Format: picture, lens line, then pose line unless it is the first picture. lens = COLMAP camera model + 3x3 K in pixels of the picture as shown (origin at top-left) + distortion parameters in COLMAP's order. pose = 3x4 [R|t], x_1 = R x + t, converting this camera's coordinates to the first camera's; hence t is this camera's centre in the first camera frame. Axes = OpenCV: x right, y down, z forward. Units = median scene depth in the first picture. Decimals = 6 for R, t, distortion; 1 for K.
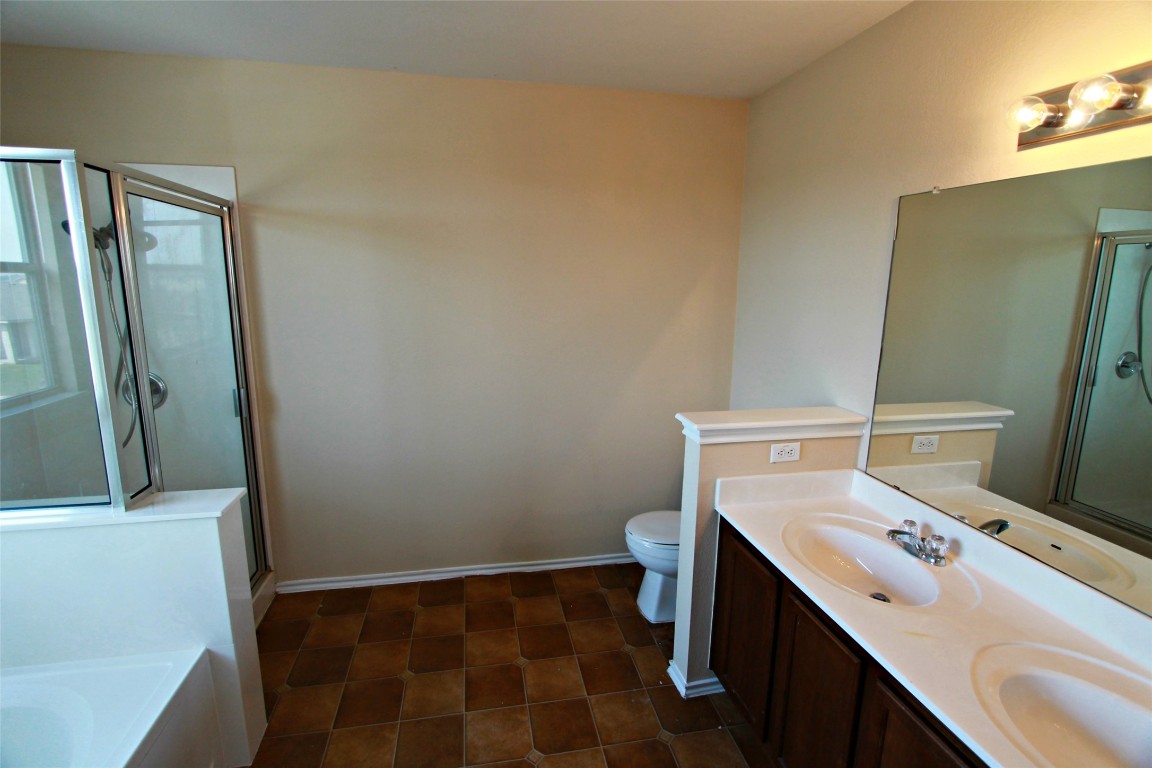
lens RADIAL K [[548.5, 0, 572.8], [0, 548.5, 367.4], [0, 0, 1]] dist [-0.001552, -0.000055]
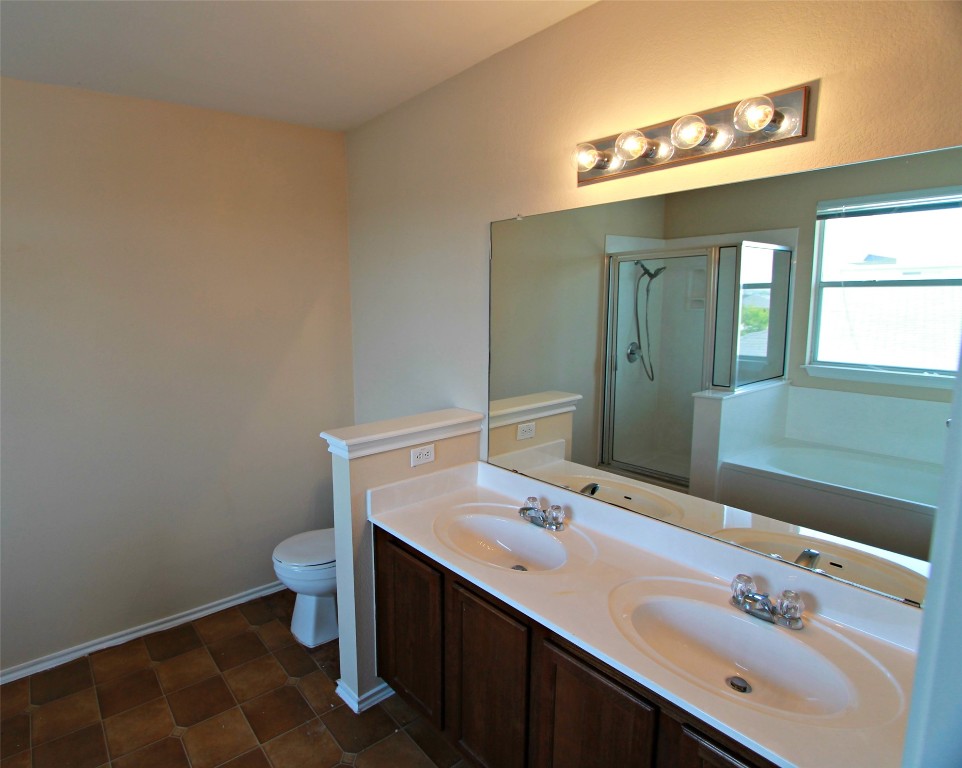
lens RADIAL K [[545.7, 0, 480.2], [0, 545.7, 362.9], [0, 0, 1]] dist [-0.000026, -0.002216]
pose [[0.922844, -0.087449, 0.375114, 0.099439], [0.100975, 0.994752, -0.016513, 0.003061], [-0.371702, 0.053116, 0.926831, -0.048677]]
